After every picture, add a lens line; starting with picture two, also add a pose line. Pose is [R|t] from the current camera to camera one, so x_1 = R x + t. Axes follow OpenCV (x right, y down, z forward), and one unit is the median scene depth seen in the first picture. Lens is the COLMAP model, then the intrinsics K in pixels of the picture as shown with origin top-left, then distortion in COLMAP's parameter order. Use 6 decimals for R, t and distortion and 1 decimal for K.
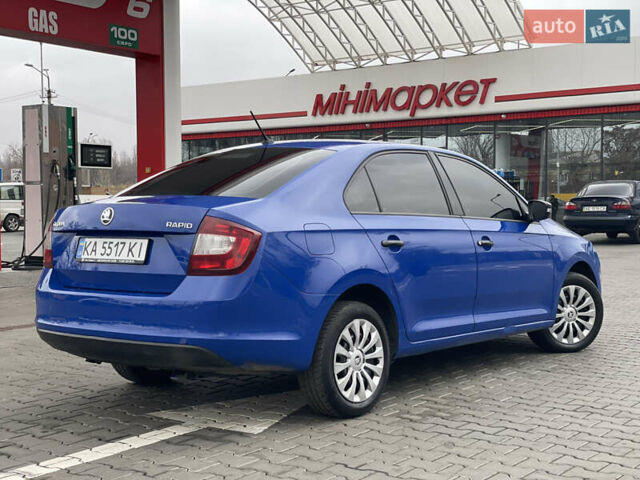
lens RADIAL K [[946.0, 0, 310.6], [0, 946.0, 241.9], [0, 0, 1]] dist [0.130901, 0.000000]
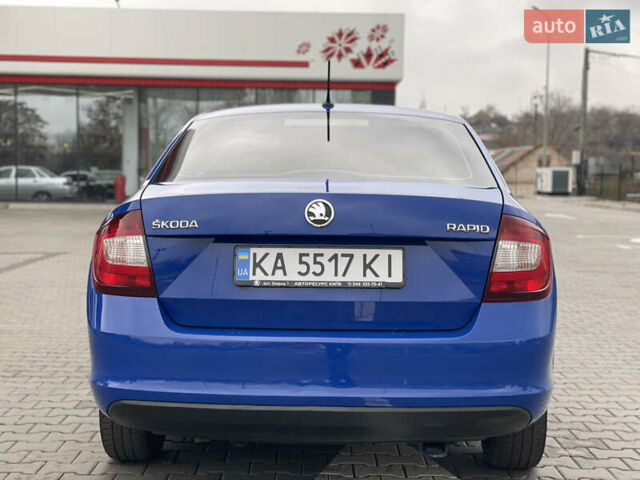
lens RADIAL K [[946.0, 0, 316.1], [0, 946.0, 237.7], [0, 0, 1]] dist [0.130901, 0.000000]
pose [[0.797264, -0.022757, 0.603202, -0.573843], [0.009635, 0.999642, 0.024980, -0.025773], [-0.603554, -0.014104, 0.797197, 0.484264]]
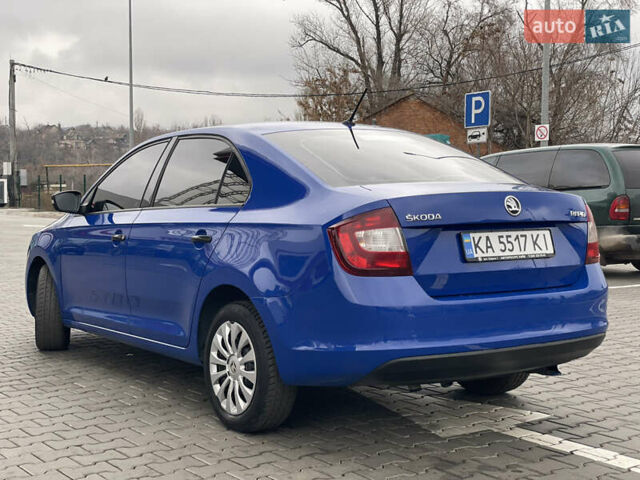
lens RADIAL K [[946.0, 0, 316.8], [0, 946.0, 250.2], [0, 0, 1]] dist [0.130901, 0.000000]
pose [[0.280840, -0.049402, 0.958482, -1.062613], [0.038303, 0.998456, 0.040239, -0.027718], [-0.958990, 0.025412, 0.282299, 0.896108]]
